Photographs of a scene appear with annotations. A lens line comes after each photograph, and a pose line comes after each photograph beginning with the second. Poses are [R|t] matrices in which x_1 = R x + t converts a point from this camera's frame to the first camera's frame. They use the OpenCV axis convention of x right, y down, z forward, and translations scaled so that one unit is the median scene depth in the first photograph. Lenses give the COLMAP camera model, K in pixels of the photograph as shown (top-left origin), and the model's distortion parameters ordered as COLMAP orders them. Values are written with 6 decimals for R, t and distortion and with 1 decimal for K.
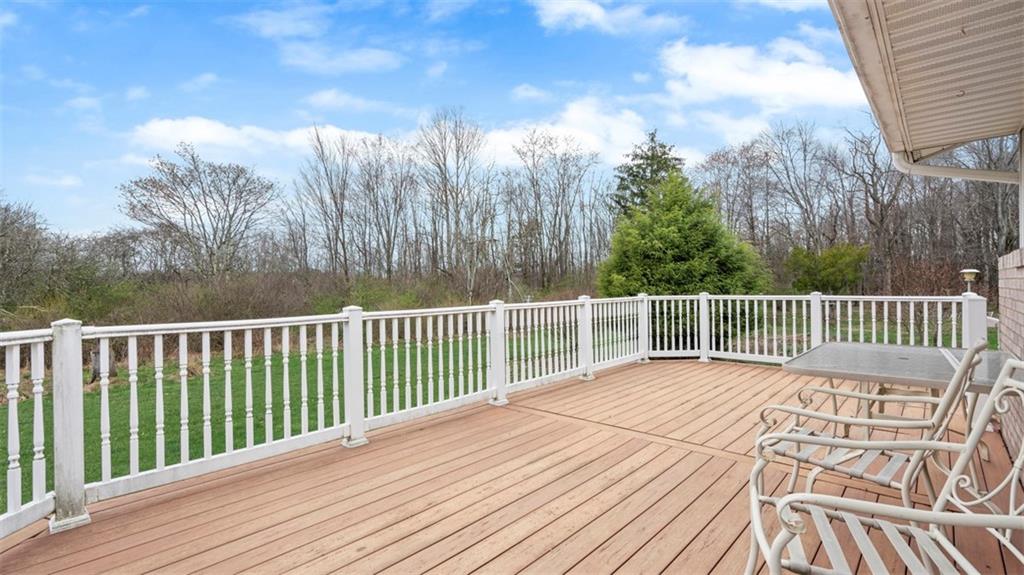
lens RADIAL K [[462.3, 0, 512.0], [0, 462.3, 287.5], [0, 0, 1]] dist [-0.000026, 0.000156]
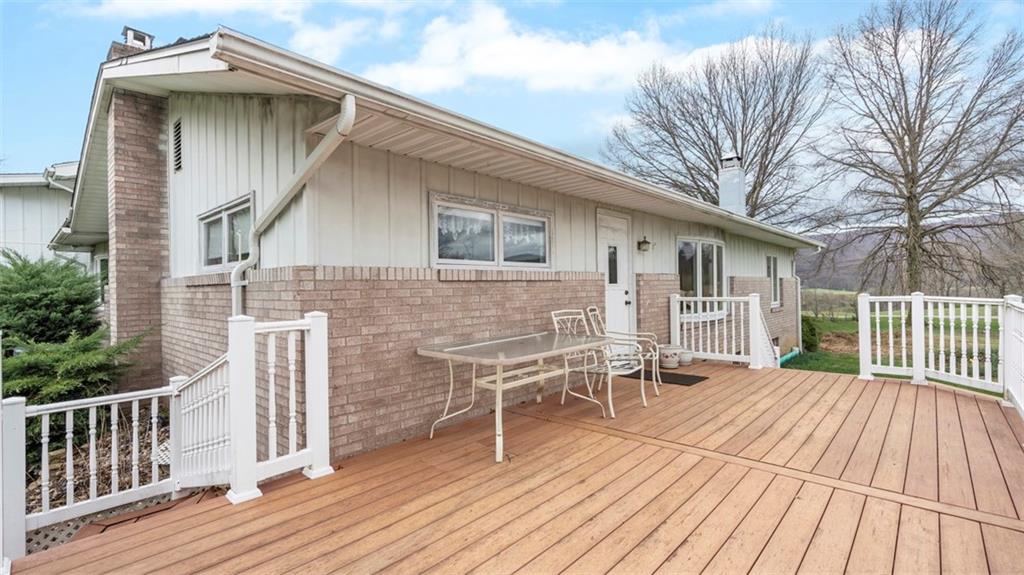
lens RADIAL K [[462.3, 0, 512.0], [0, 462.3, 287.5], [0, 0, 1]] dist [-0.000026, 0.000156]
pose [[-0.999545, 0.028884, -0.008682, 0.955761], [0.028948, 0.999554, -0.007350, -0.010030], [0.008466, -0.007598, -0.999935, 2.597681]]
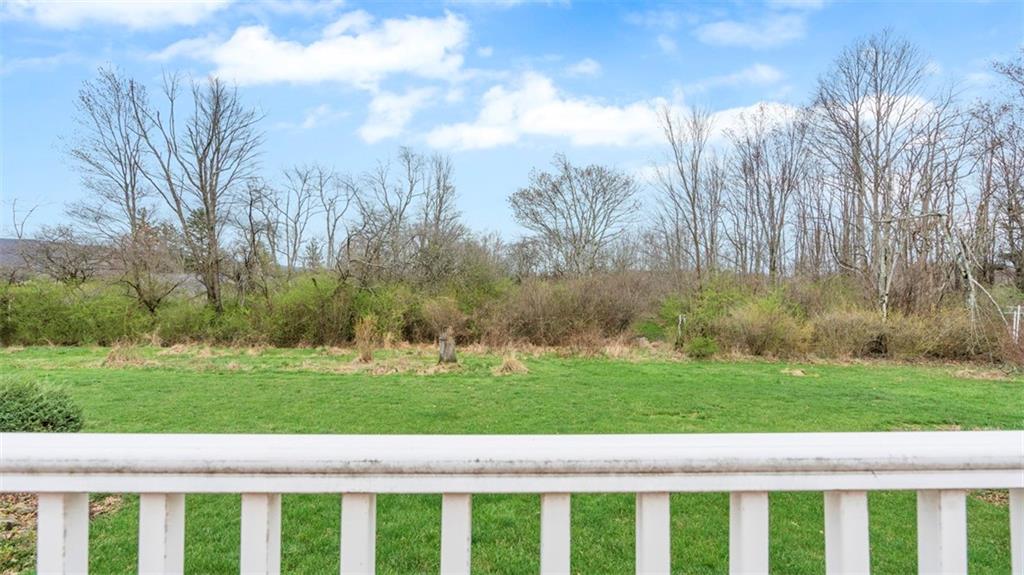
lens RADIAL K [[462.3, 0, 512.0], [0, 462.3, 287.5], [0, 0, 1]] dist [-0.000026, 0.000156]
pose [[0.700610, 0.017213, -0.713336, -0.004794], [-0.013102, 0.999851, 0.011259, -0.005826], [0.713424, 0.001458, 0.700731, 0.090683]]
